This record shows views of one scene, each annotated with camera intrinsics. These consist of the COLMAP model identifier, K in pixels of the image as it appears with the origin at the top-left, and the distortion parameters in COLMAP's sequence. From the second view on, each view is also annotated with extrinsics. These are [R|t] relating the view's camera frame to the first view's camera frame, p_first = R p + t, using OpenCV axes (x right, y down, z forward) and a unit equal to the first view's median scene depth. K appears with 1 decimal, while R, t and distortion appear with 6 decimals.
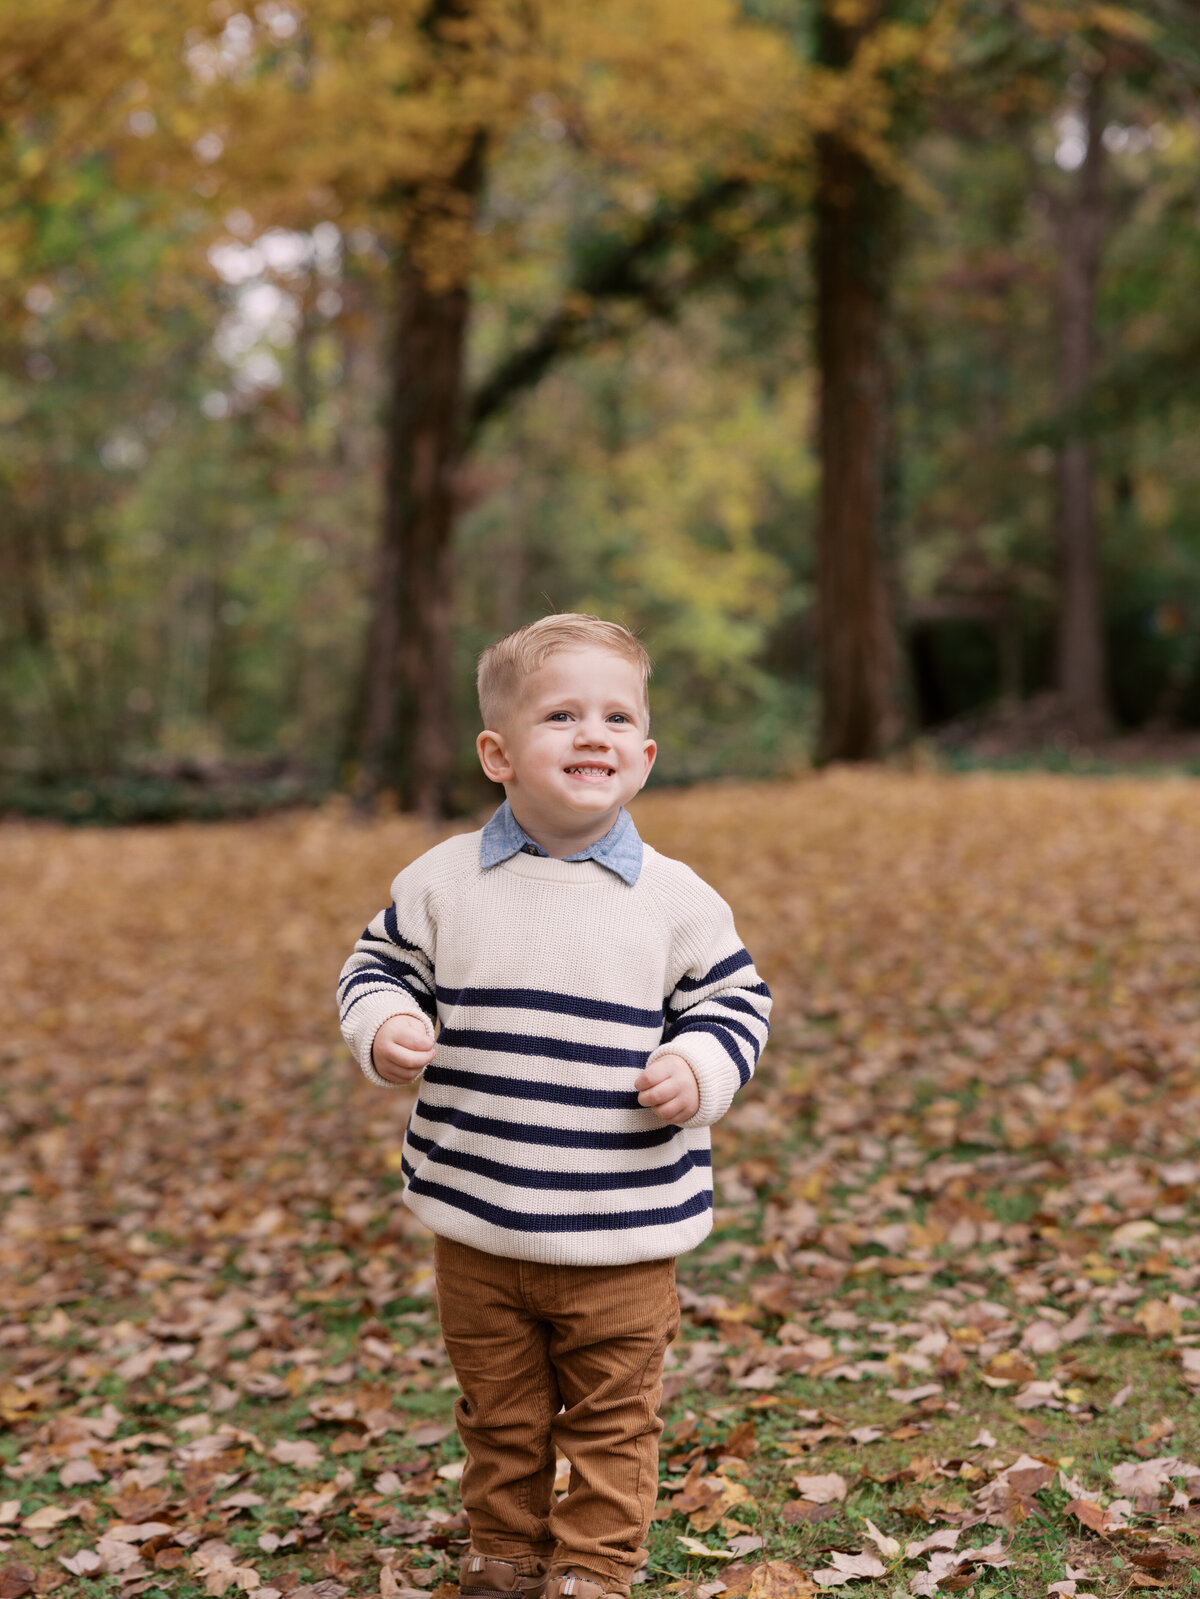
lens RADIAL K [[4026.1, 0, 593.0], [0, 4026.1, 801.4], [0, 0, 1]] dist [0.131497, 0.000000]
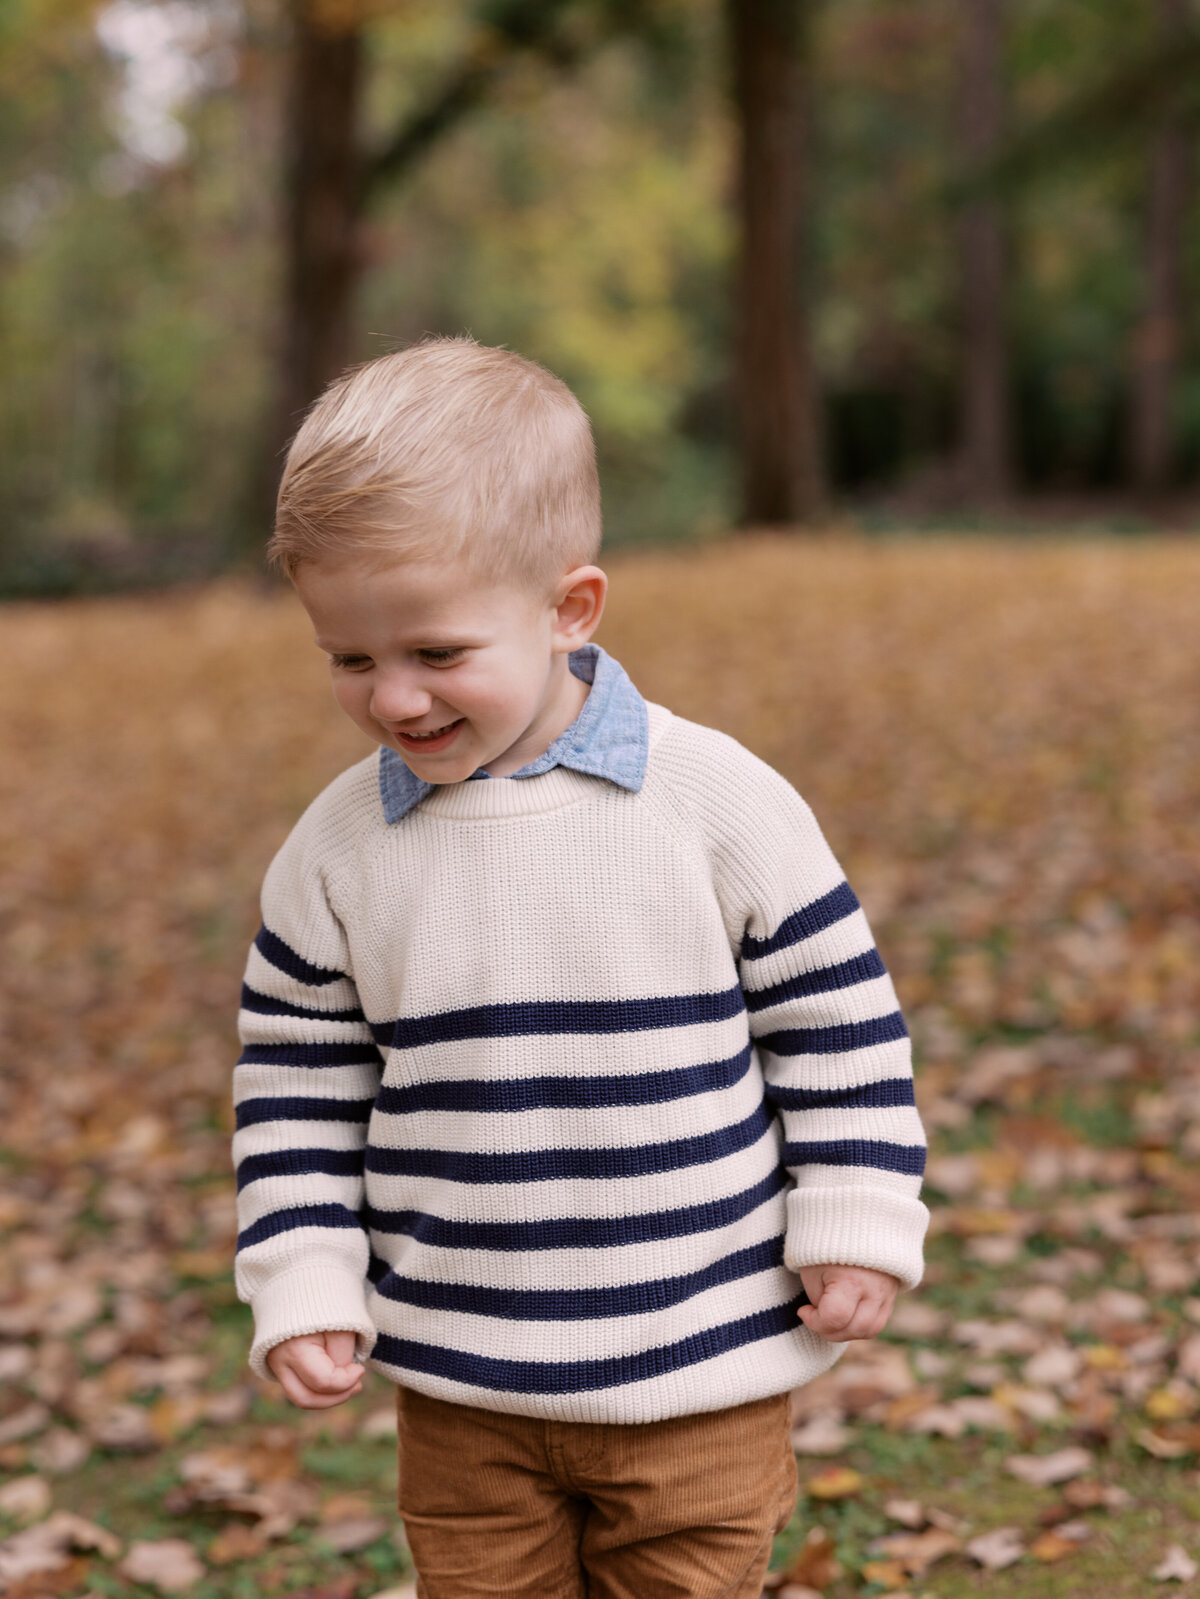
lens RADIAL K [[4026.1, 0, 606.2], [0, 4026.1, 792.1], [0, 0, 1]] dist [0.131497, 0.000000]
pose [[0.999576, -0.013670, 0.025690, -0.009062], [0.012251, 0.998433, 0.054607, -0.005827], [-0.026396, -0.054270, 0.998177, 0.215824]]
